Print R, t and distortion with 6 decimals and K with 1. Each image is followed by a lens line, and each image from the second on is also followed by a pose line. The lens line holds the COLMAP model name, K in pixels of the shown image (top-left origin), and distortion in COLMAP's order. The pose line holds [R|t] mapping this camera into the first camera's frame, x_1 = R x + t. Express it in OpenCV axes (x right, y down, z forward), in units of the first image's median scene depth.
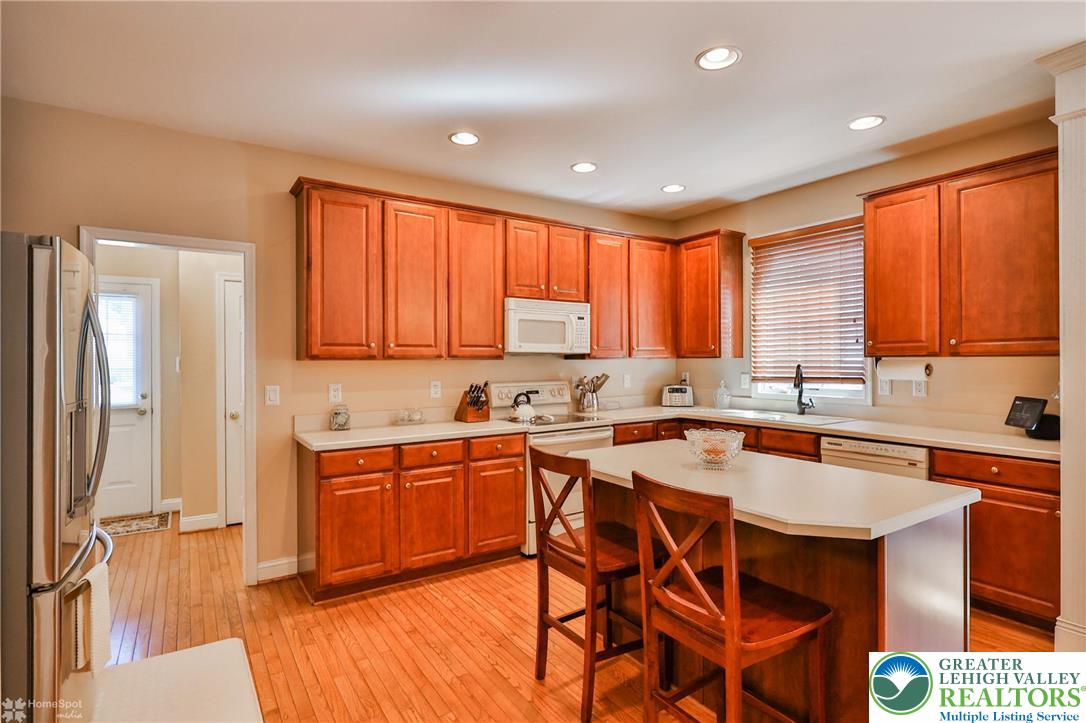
lens RADIAL K [[540.3, 0, 546.0], [0, 540.3, 359.5], [0, 0, 1]] dist [-0.005253, 0.003787]
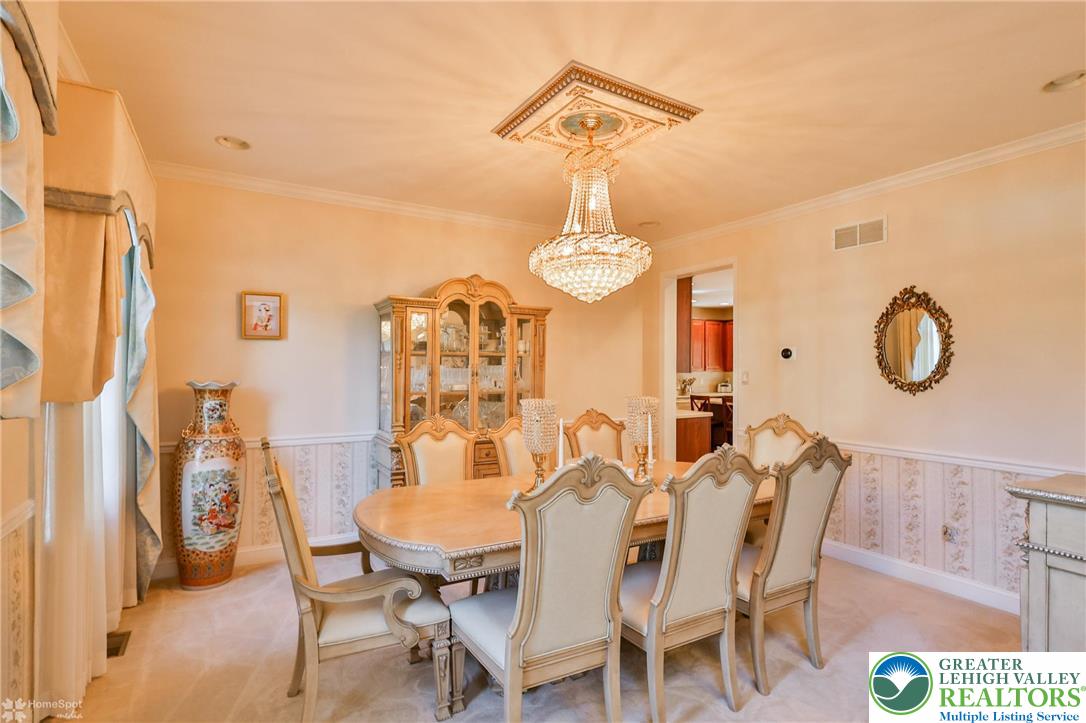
lens RADIAL K [[540.3, 0, 545.8], [0, 540.3, 366.0], [0, 0, 1]] dist [-0.005253, 0.003787]
pose [[0.998892, 0.009456, -0.046103, -0.577528], [-0.009741, 0.999935, -0.005968, -0.005880], [0.046044, 0.006411, 0.998919, -1.868814]]
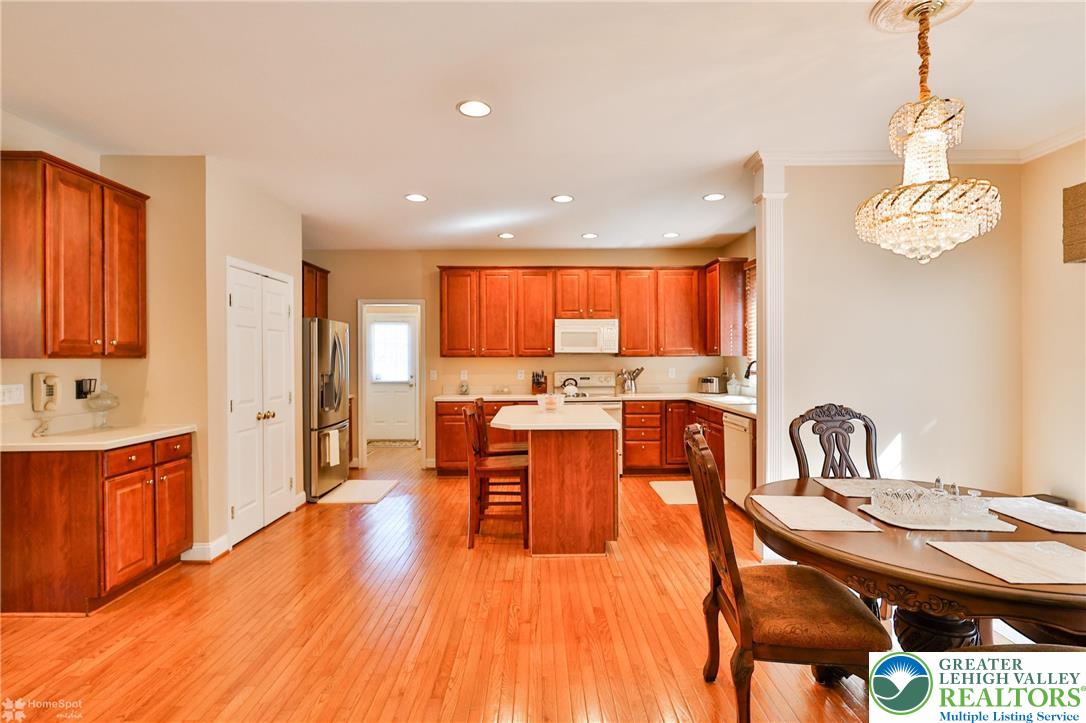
lens RADIAL K [[540.3, 0, 545.3], [0, 540.3, 361.2], [0, 0, 1]] dist [-0.005253, 0.003787]
pose [[0.843404, 0.003888, -0.537265, 0.861160], [-0.000720, 0.999981, 0.006107, 0.002502], [0.537279, -0.004764, 0.843391, -0.423812]]
